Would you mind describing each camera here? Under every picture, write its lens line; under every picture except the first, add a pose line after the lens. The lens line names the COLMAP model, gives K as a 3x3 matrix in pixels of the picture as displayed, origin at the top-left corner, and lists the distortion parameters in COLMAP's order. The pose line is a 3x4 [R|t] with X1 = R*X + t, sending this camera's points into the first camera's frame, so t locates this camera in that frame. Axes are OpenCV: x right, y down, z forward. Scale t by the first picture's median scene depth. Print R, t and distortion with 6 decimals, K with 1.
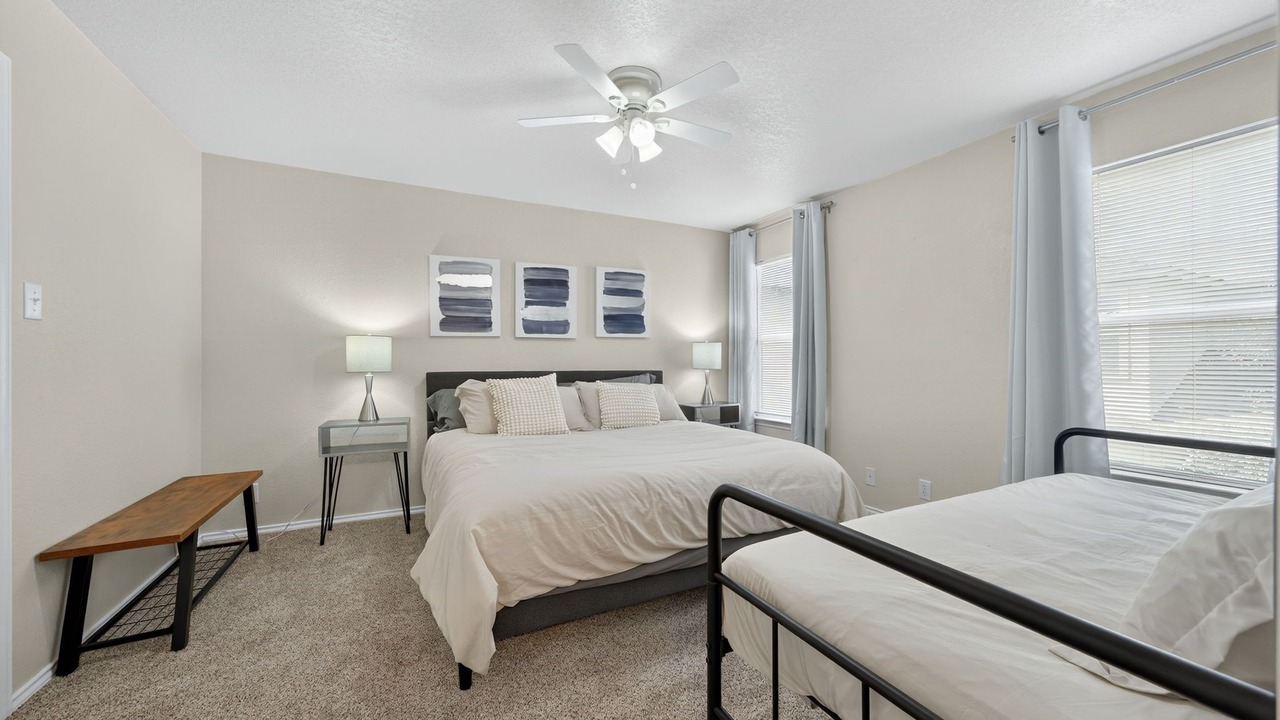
lens RADIAL K [[457.6, 0, 622.5], [0, 457.6, 354.3], [0, 0, 1]] dist [-0.000132, 0.000437]
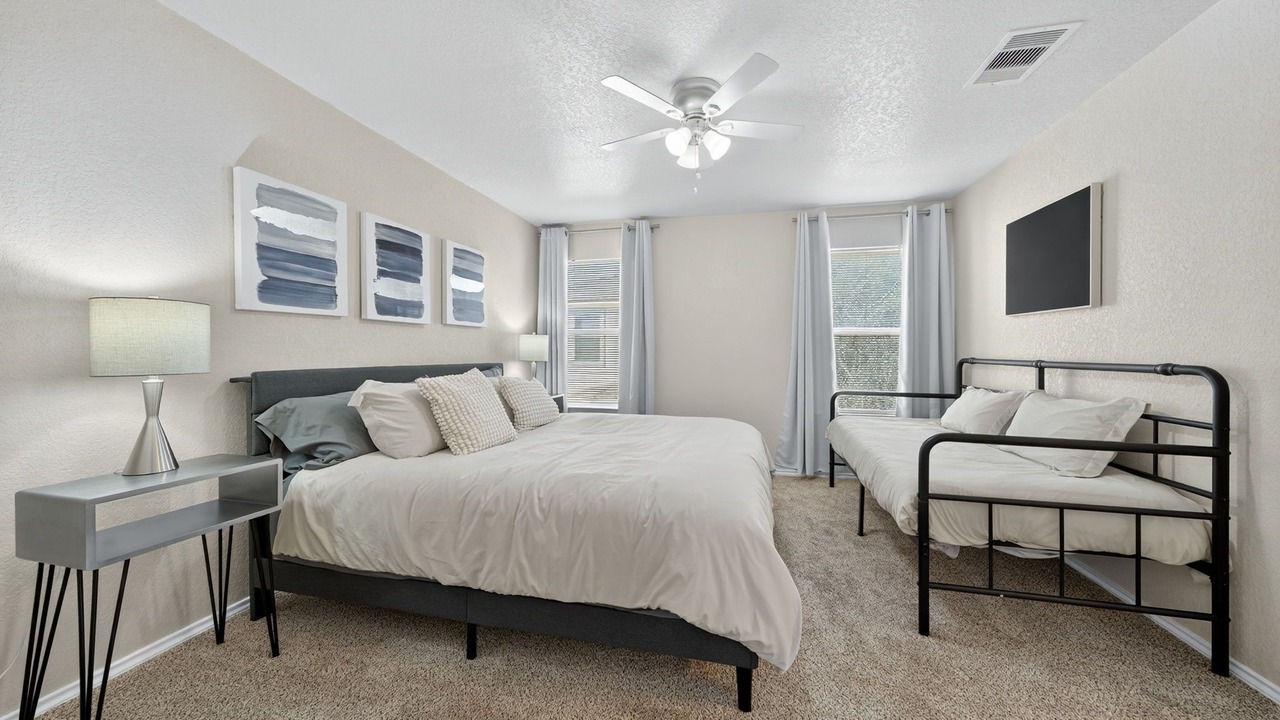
lens RADIAL K [[457.6, 0, 619.9], [0, 457.6, 357.0], [0, 0, 1]] dist [-0.000132, 0.000437]
pose [[0.658621, -0.002767, 0.752469, -0.501497], [-0.008359, 0.999905, 0.010993, 0.009514], [-0.752428, -0.013531, 0.658535, 0.242836]]
